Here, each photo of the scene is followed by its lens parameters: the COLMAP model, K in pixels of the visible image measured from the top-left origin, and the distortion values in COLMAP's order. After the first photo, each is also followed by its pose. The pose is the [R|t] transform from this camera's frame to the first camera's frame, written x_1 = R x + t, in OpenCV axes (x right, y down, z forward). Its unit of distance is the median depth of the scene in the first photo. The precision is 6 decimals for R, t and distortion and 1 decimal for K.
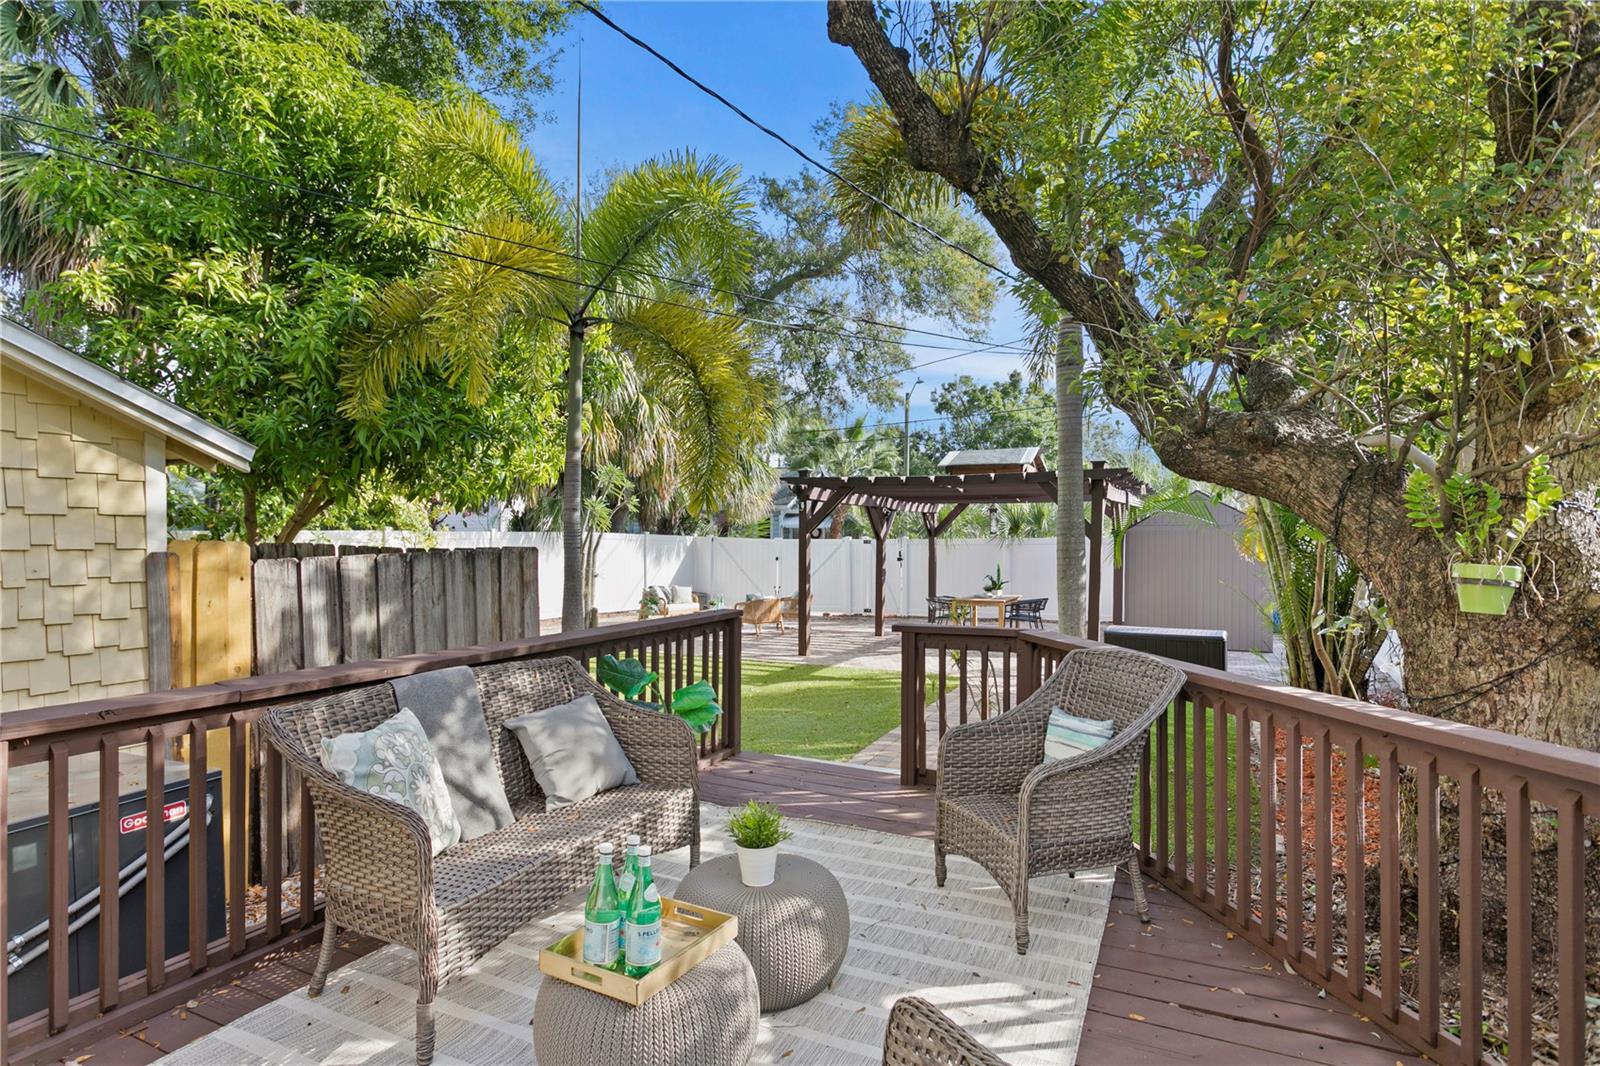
lens RADIAL K [[876.8, 0, 794.1], [0, 876.8, 536.3], [0, 0, 1]] dist [-0.008488, 0.000854]
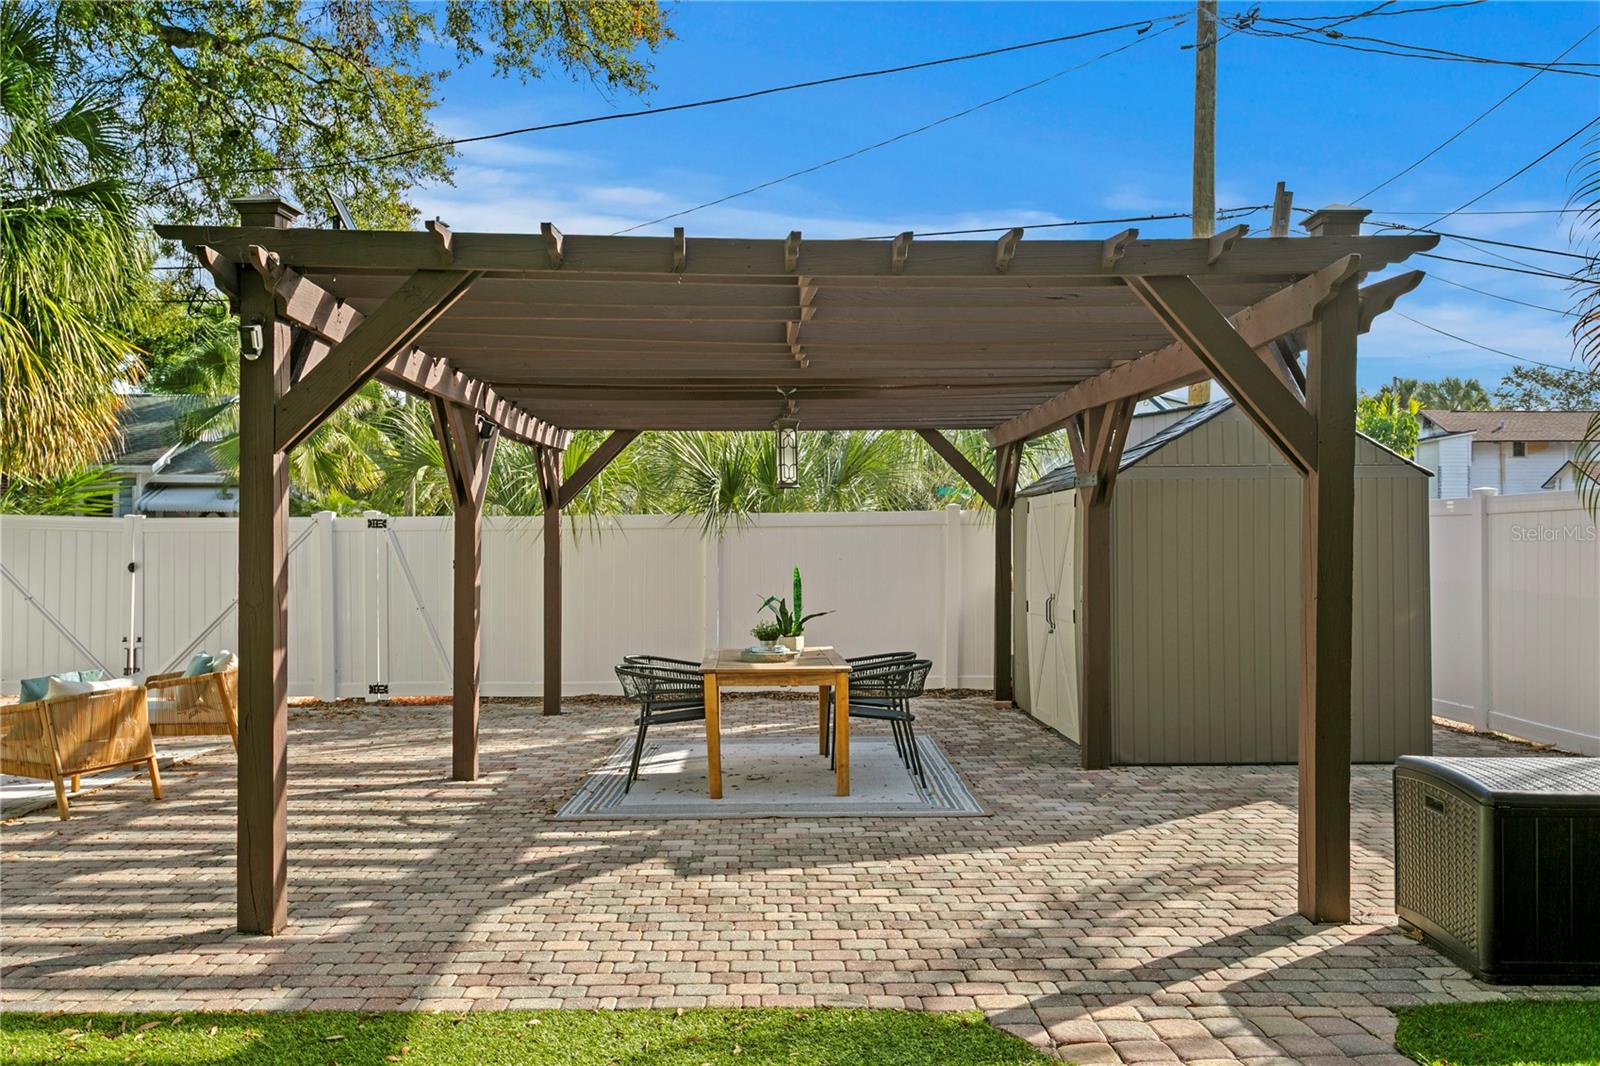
lens RADIAL K [[1291.4, 0, 799.1], [0, 1291.4, 540.0], [0, 0, 1]] dist [0.005579, 0.002048]
pose [[0.895765, -0.001685, 0.444525, -0.013077], [0.001933, 0.999998, -0.000105, 0.018897], [-0.444524, 0.000953, 0.895766, 0.475506]]
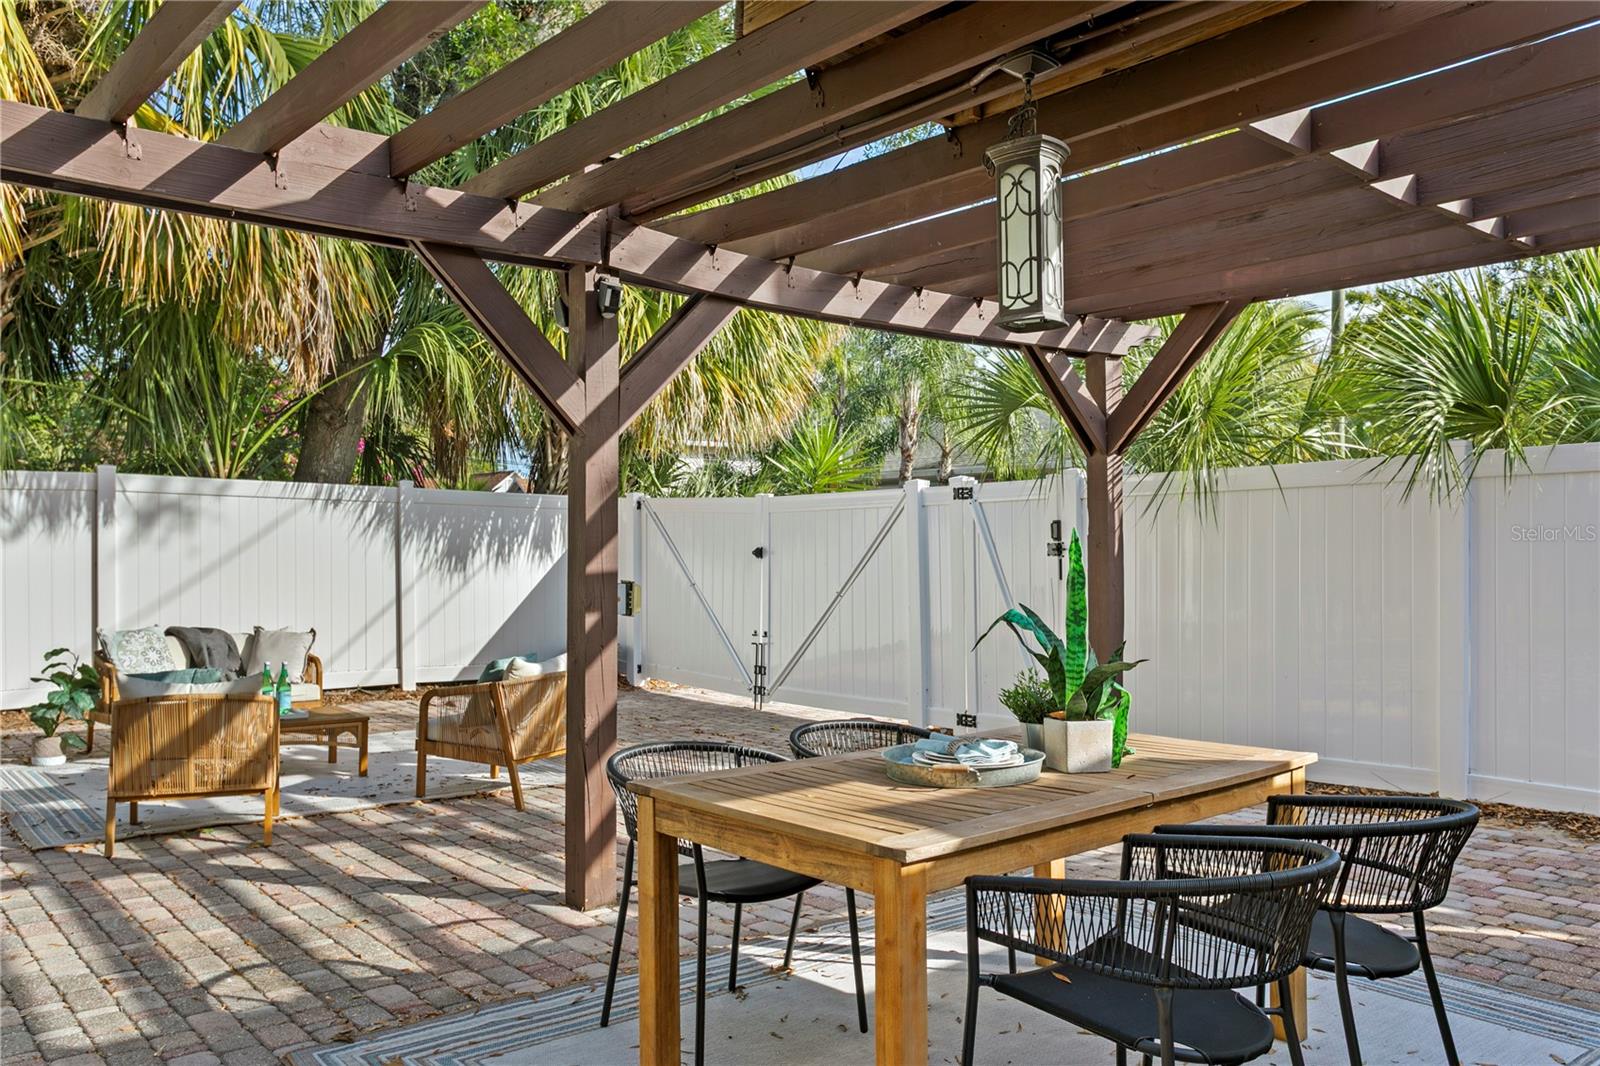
lens RADIAL K [[1225.6, 0, 702.4], [0, 1225.6, 522.5], [0, 0, 1]] dist [-0.033409, -0.003307]
pose [[0.891412, -0.014878, -0.452950, 0.256395], [0.007201, 0.999800, -0.018669, 0.030780], [0.453137, 0.013380, 0.891340, 0.761534]]
